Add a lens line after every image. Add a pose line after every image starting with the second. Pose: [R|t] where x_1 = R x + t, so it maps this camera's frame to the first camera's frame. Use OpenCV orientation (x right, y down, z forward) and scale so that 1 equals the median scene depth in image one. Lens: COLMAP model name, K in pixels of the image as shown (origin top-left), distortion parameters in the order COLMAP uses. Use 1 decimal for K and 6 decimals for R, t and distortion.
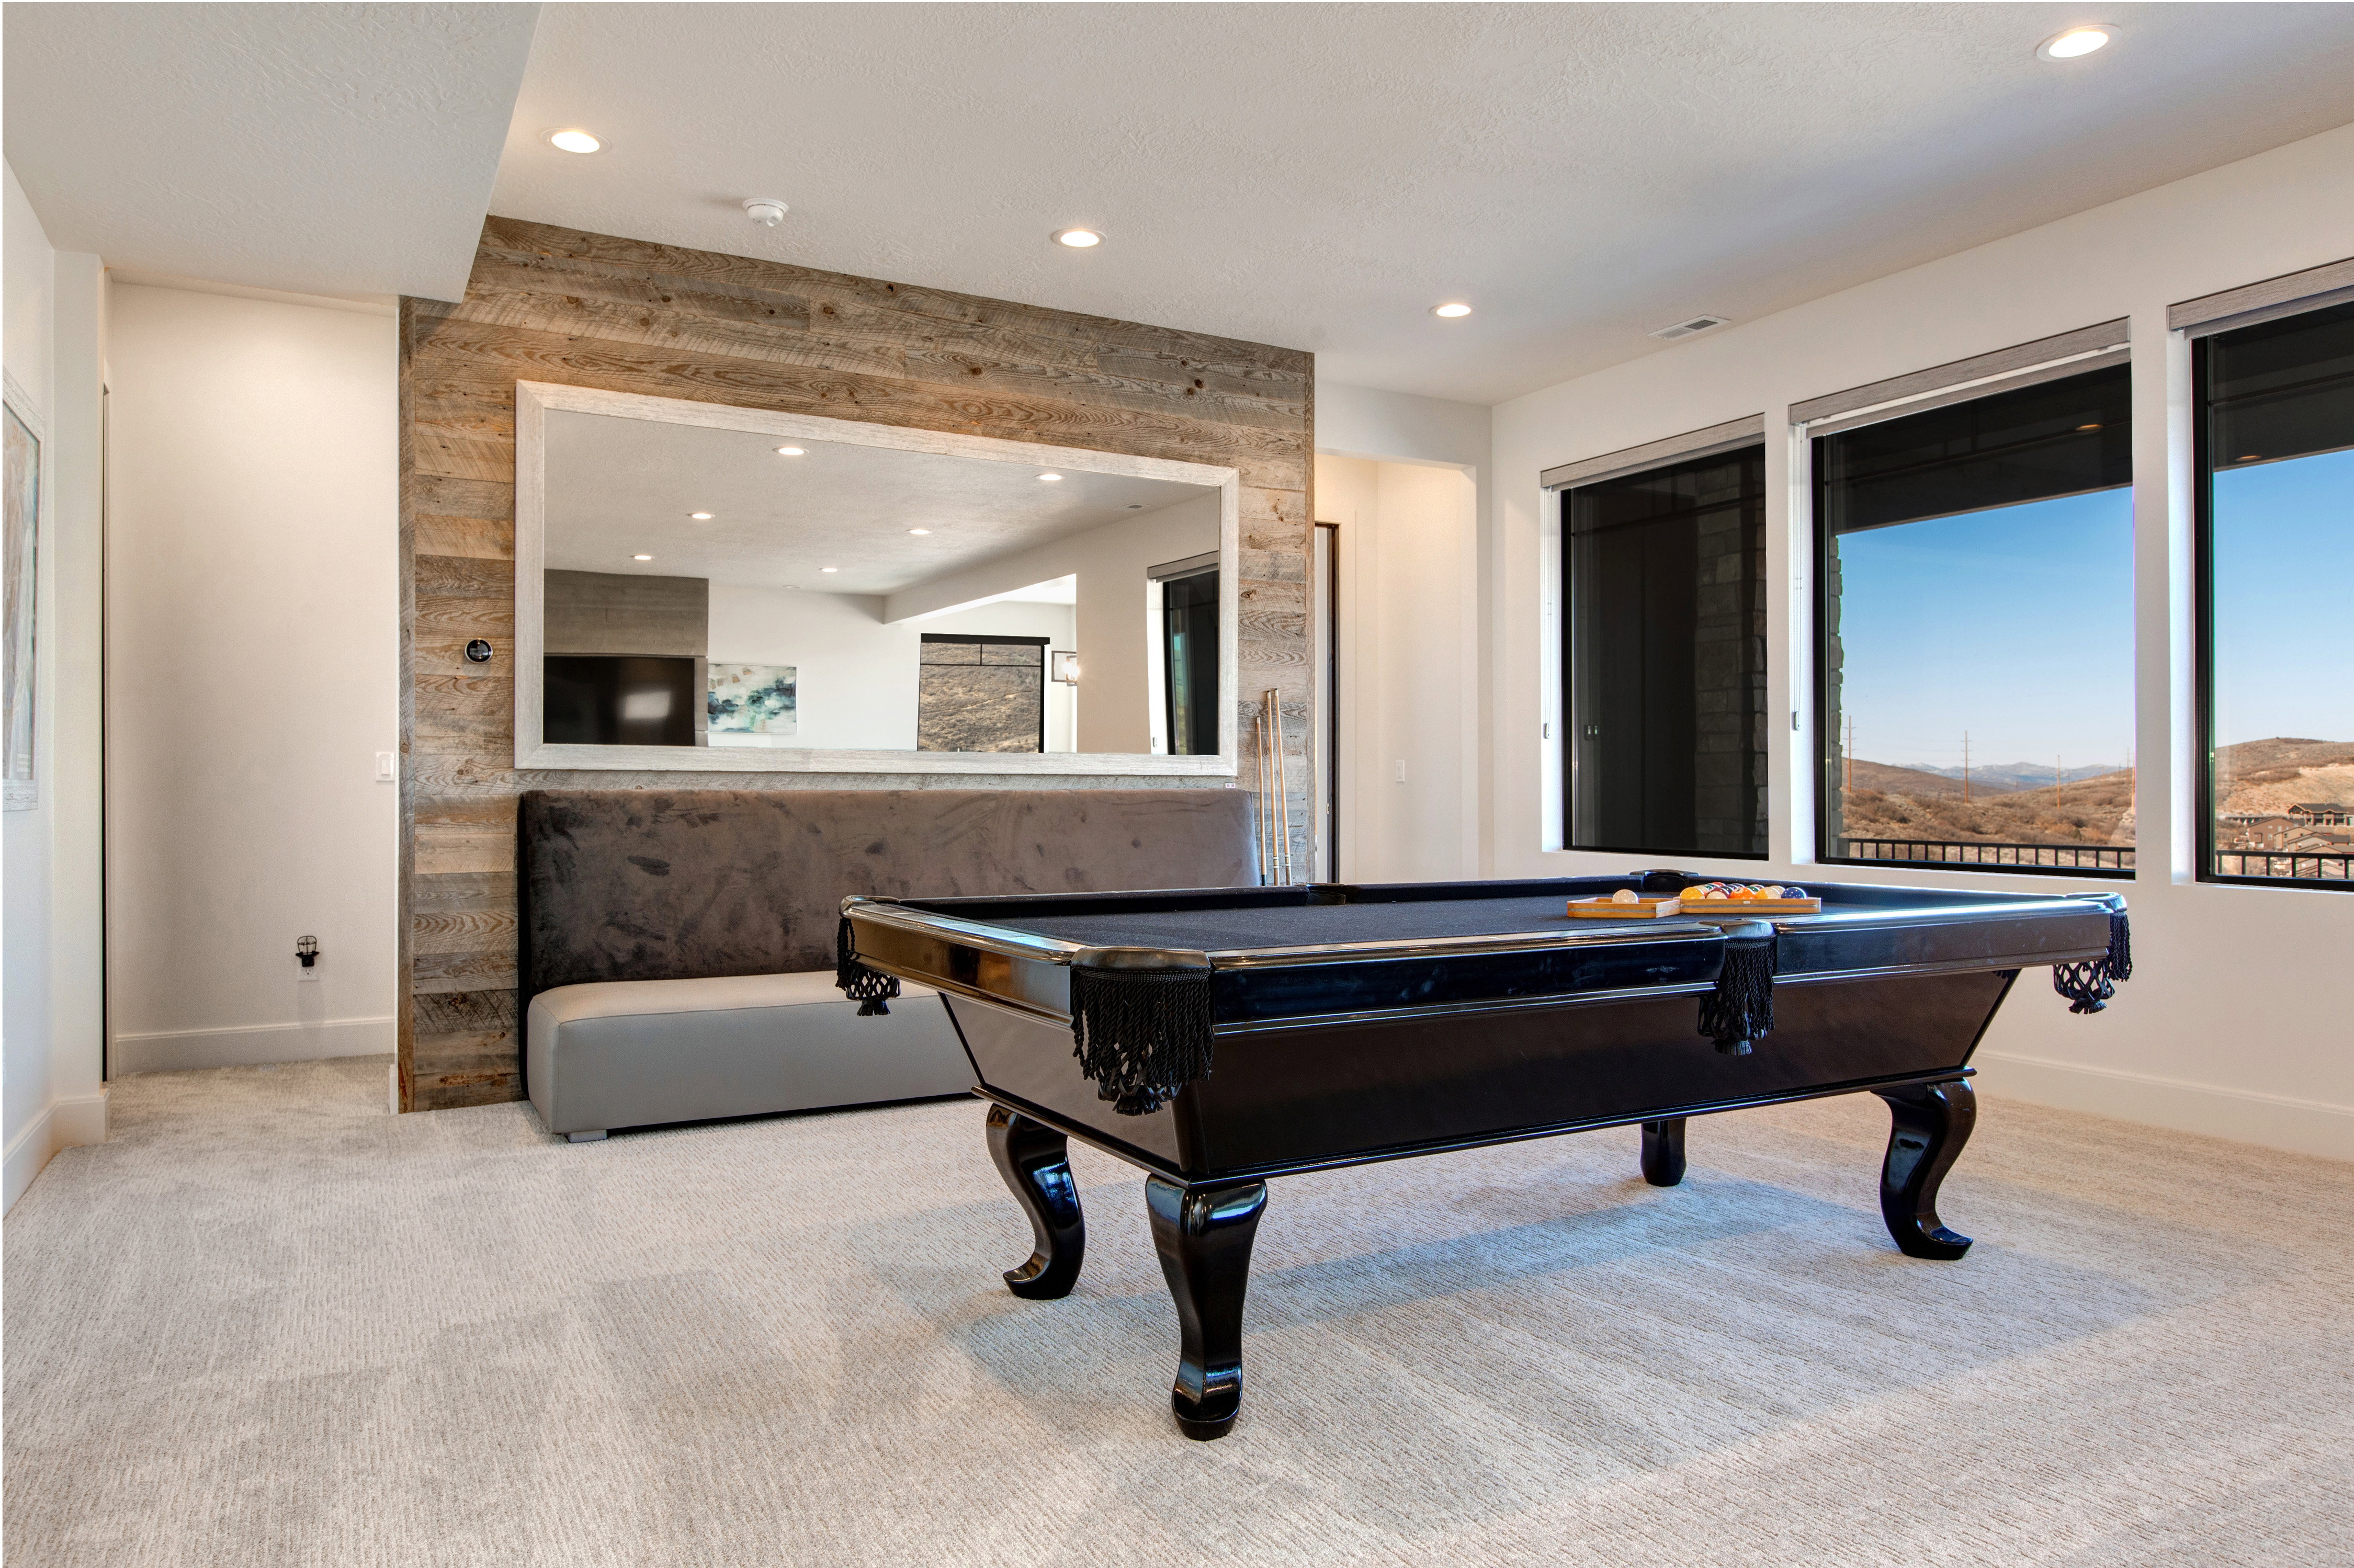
lens RADIAL K [[1517.8, 0, 1177.0], [0, 1517.8, 784.0], [0, 0, 1]] dist [0.003662, -0.000244]
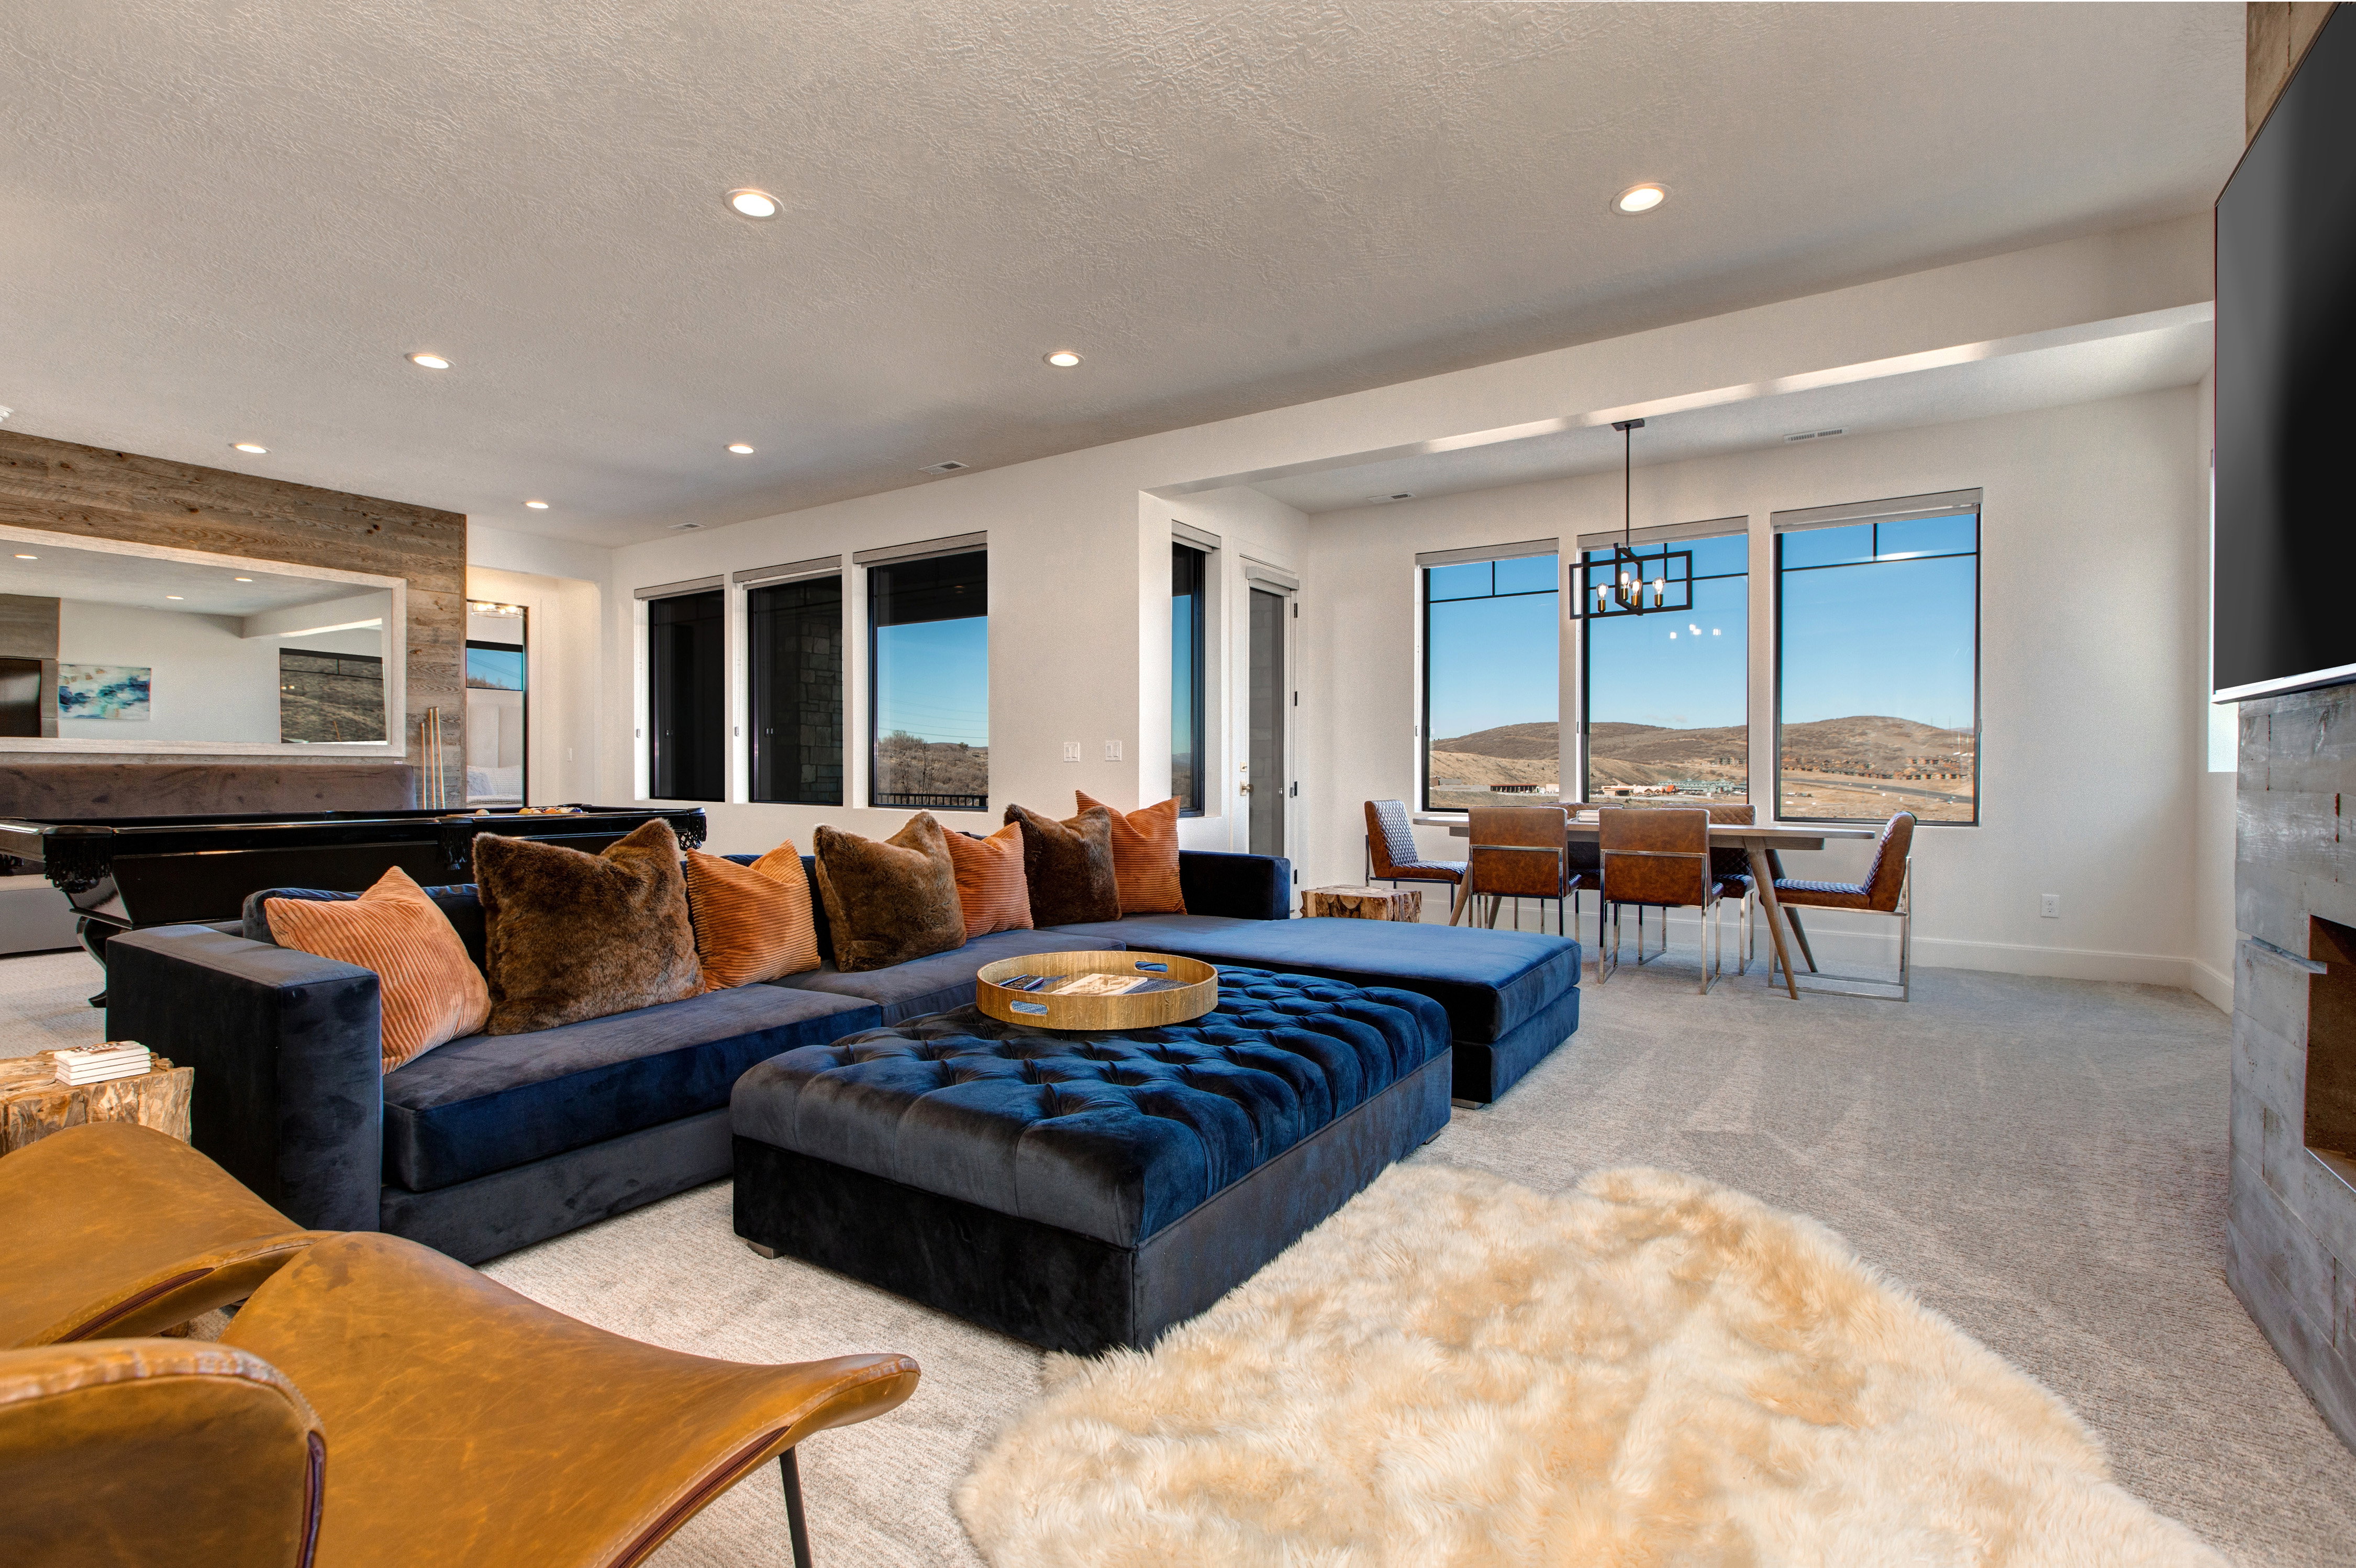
lens RADIAL K [[1056.4, 0, 1164.6], [0, 1056.4, 773.5], [0, 0, 1]] dist [-0.001922, -0.000314]
pose [[0.893842, 0.002628, 0.448375, 0.272635], [-0.007555, 0.999929, 0.009199, -0.004111], [-0.448319, -0.011610, 0.893798, -0.457402]]
